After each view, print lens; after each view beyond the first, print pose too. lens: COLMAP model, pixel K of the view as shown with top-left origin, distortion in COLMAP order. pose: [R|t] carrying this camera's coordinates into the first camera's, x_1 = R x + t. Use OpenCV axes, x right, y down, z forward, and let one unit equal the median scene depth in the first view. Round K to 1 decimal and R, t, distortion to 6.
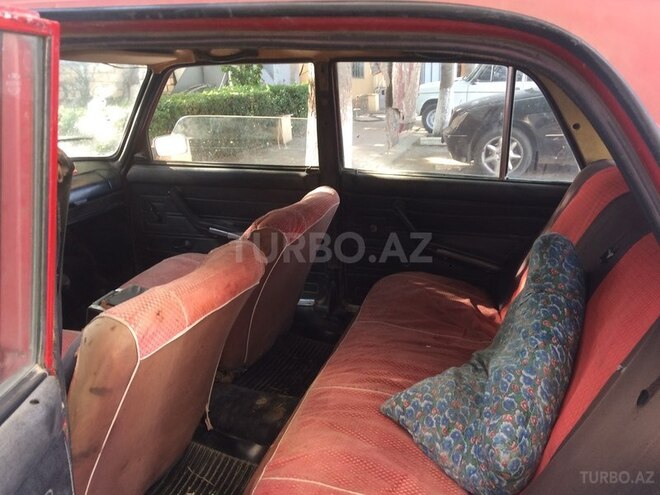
lens RADIAL K [[561.5, 0, 330.4], [0, 561.5, 247.5], [0, 0, 1]] dist [0.027744, -0.004125]
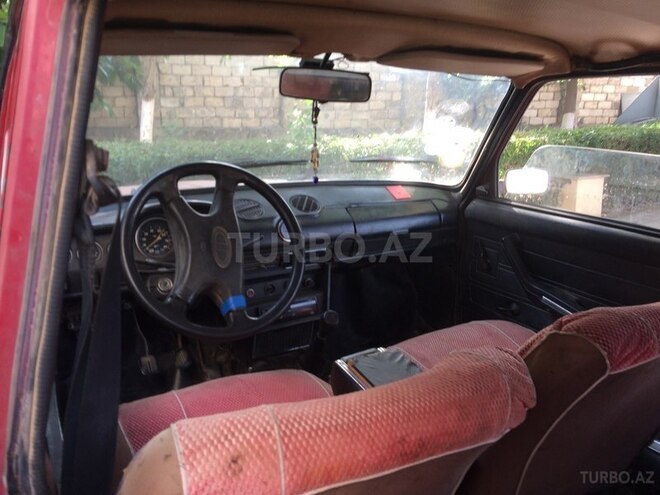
lens RADIAL K [[561.5, 0, 325.8], [0, 561.5, 259.3], [0, 0, 1]] dist [0.027744, -0.004125]
pose [[0.740017, 0.211919, -0.638330, 0.038032], [-0.230973, 0.971420, 0.054734, -0.056942], [0.631685, 0.106933, 0.767814, 0.242650]]
